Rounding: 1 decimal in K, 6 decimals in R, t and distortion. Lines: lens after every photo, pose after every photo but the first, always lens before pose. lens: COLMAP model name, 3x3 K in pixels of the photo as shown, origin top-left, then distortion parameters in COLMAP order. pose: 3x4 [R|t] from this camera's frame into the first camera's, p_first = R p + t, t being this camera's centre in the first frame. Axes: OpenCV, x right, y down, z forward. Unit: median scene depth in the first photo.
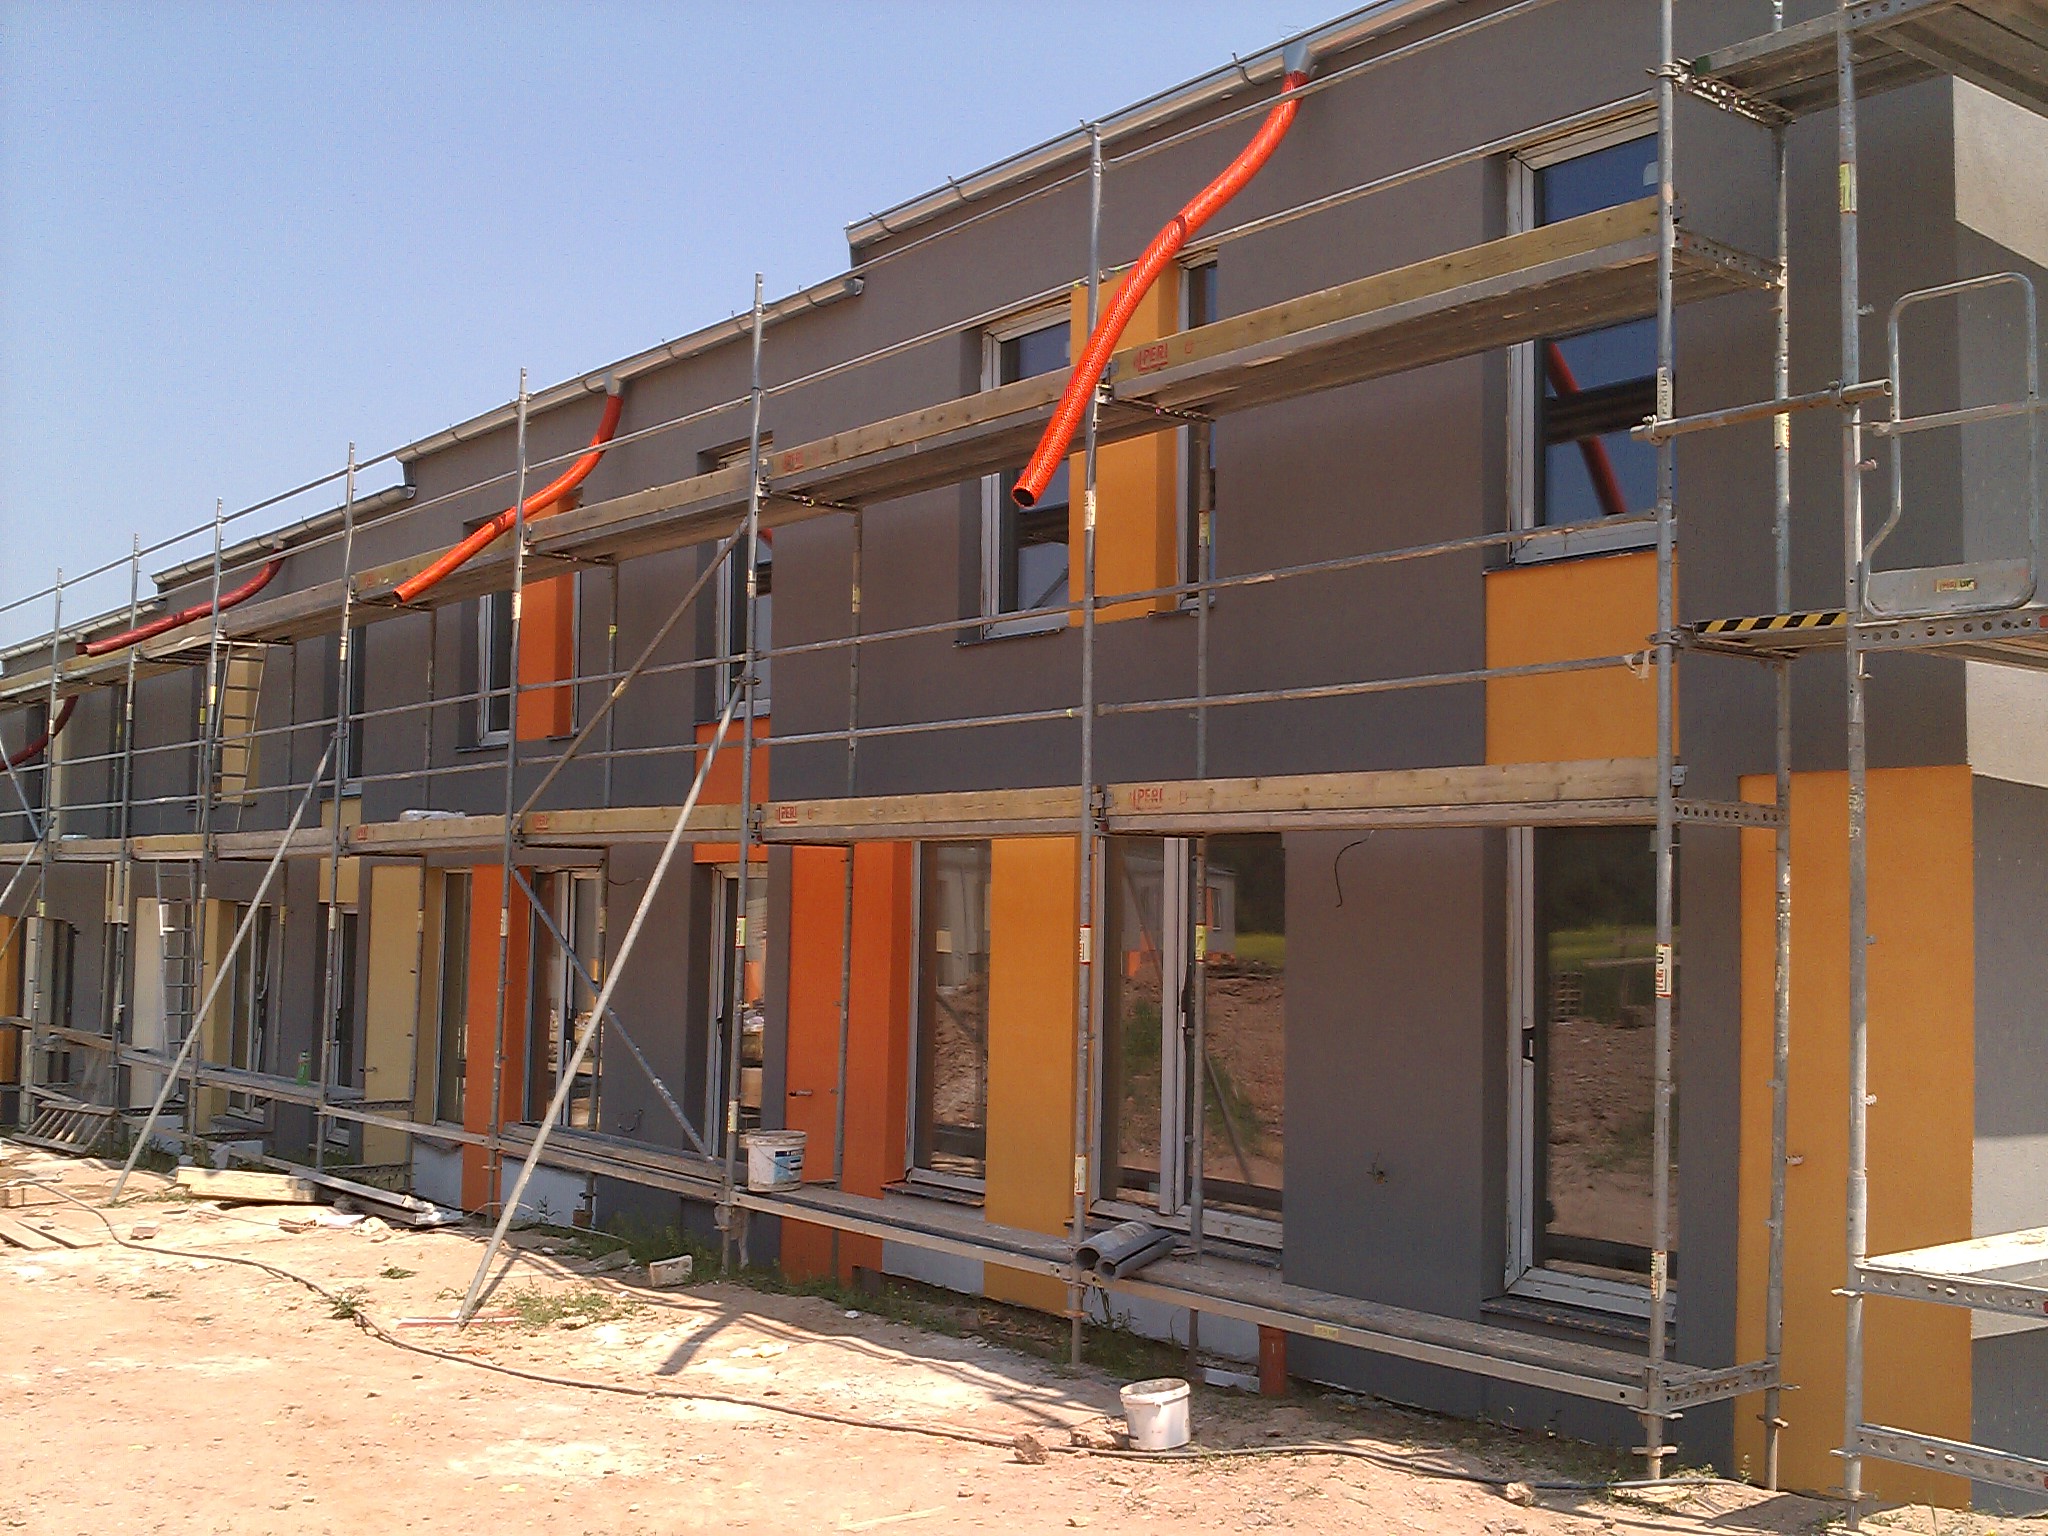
lens RADIAL K [[2173.1, 0, 1024.0], [0, 2173.1, 768.0], [0, 0, 1]] dist [0.141986, -0.662717]
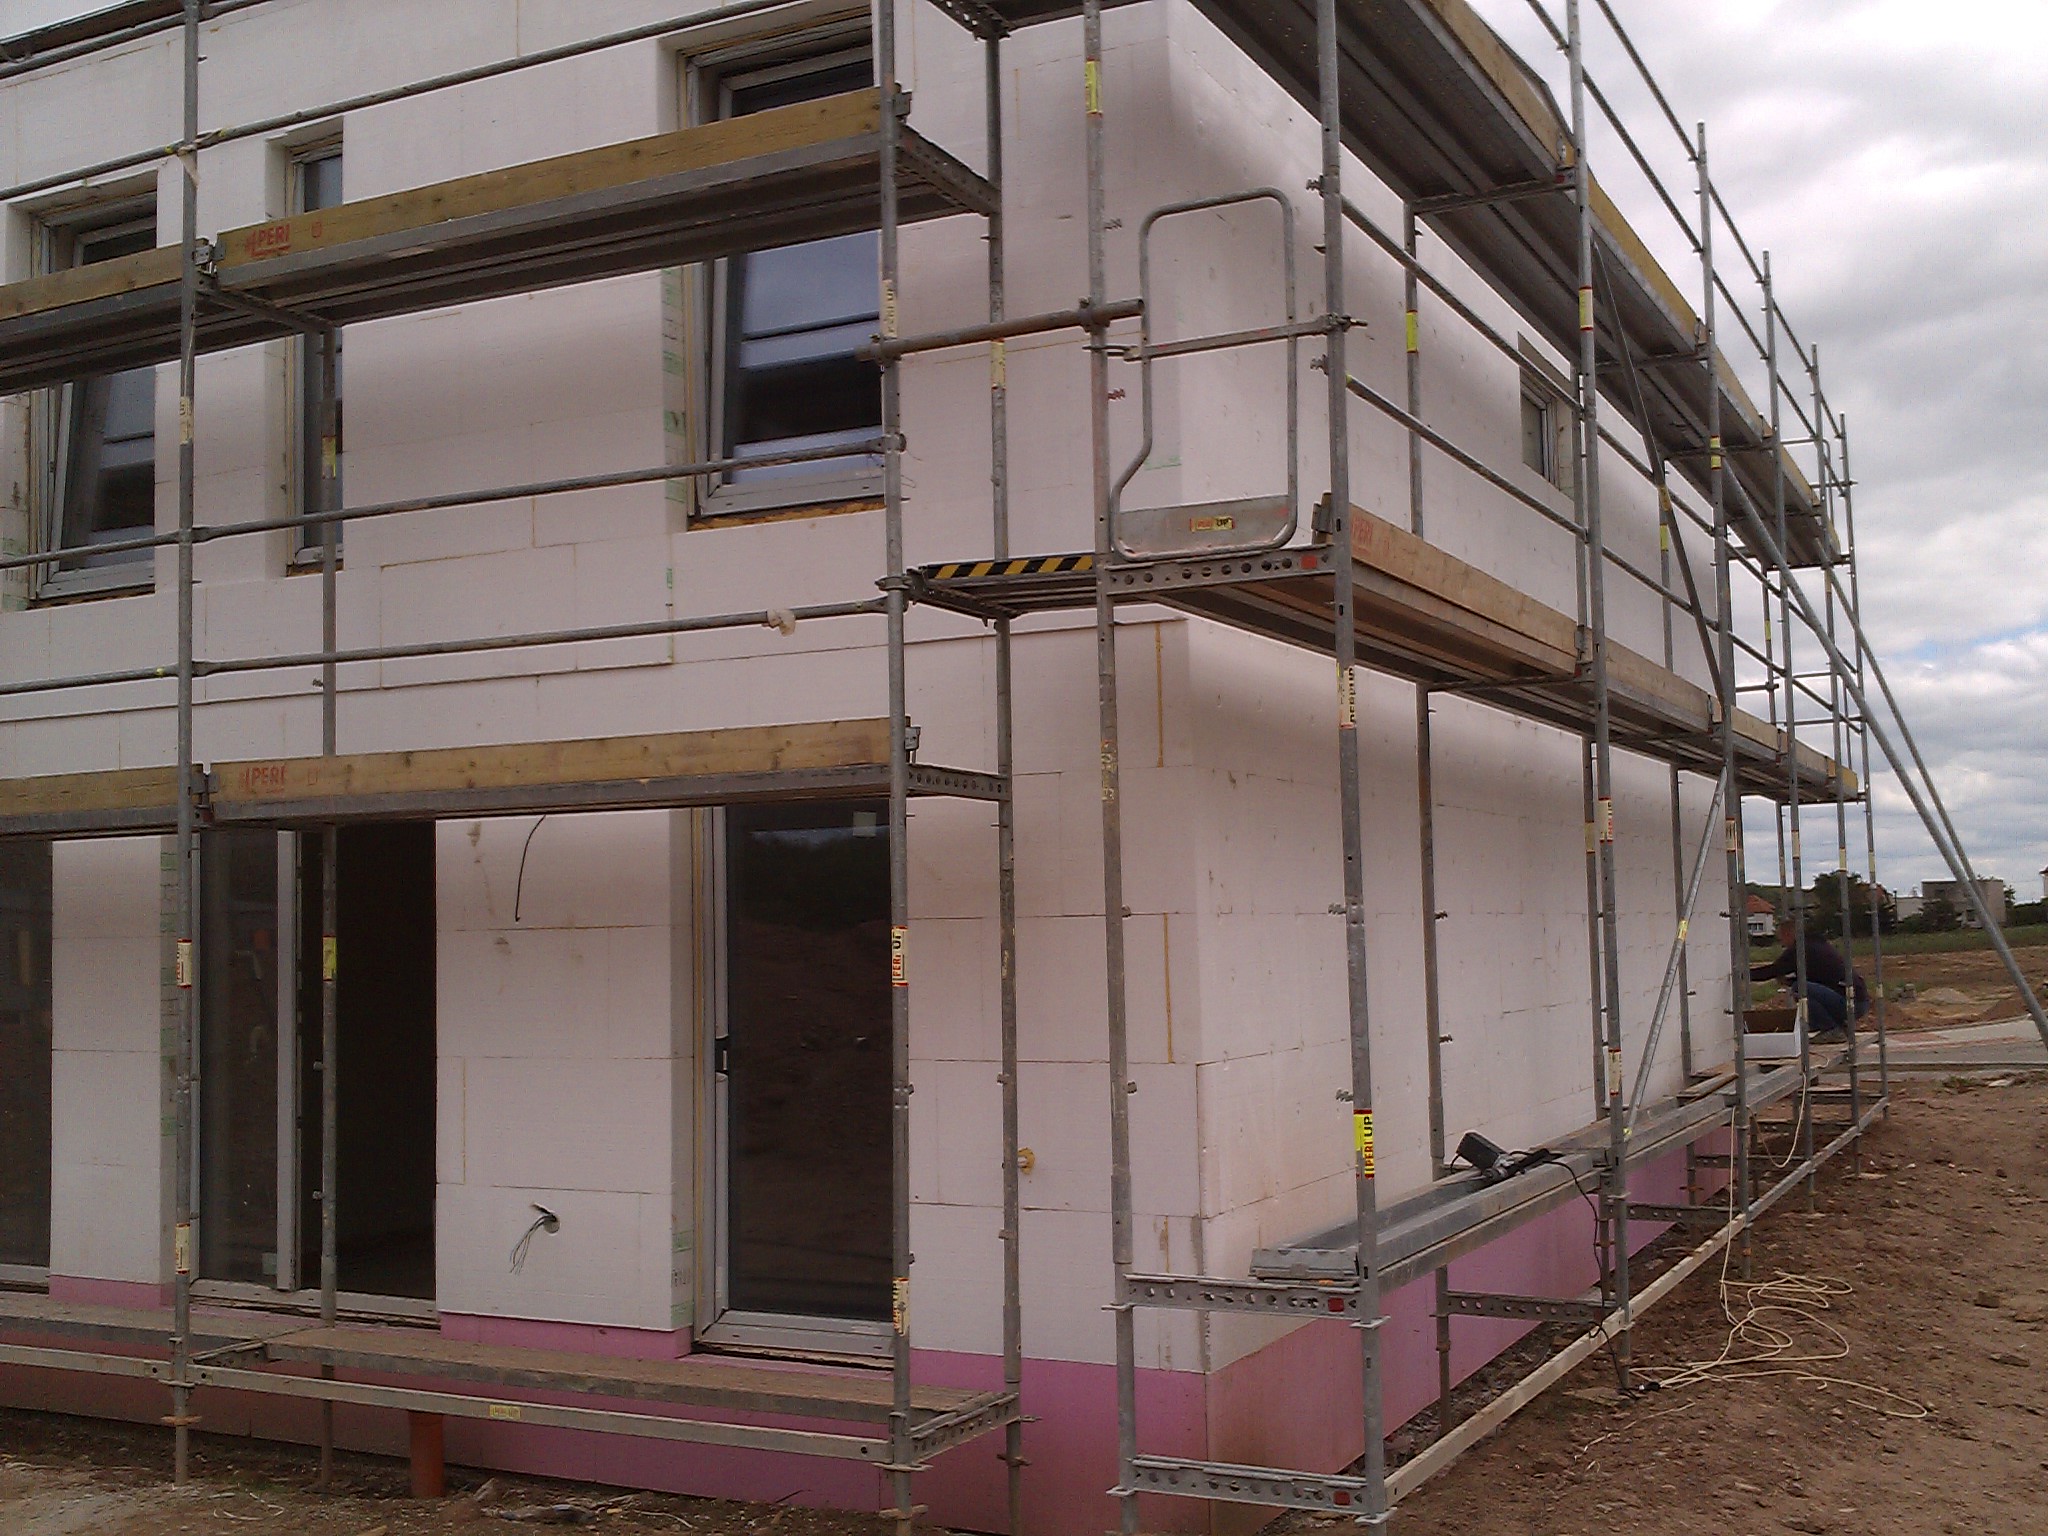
lens RADIAL K [[2173.1, 0, 1024.0], [0, 2173.1, 768.0], [0, 0, 1]] dist [0.141986, -0.662717]
pose [[0.913736, -0.002580, 0.406301, -0.018373], [0.009521, 0.999841, -0.015064, 0.028779], [-0.406198, 0.017633, 0.913615, 0.167738]]
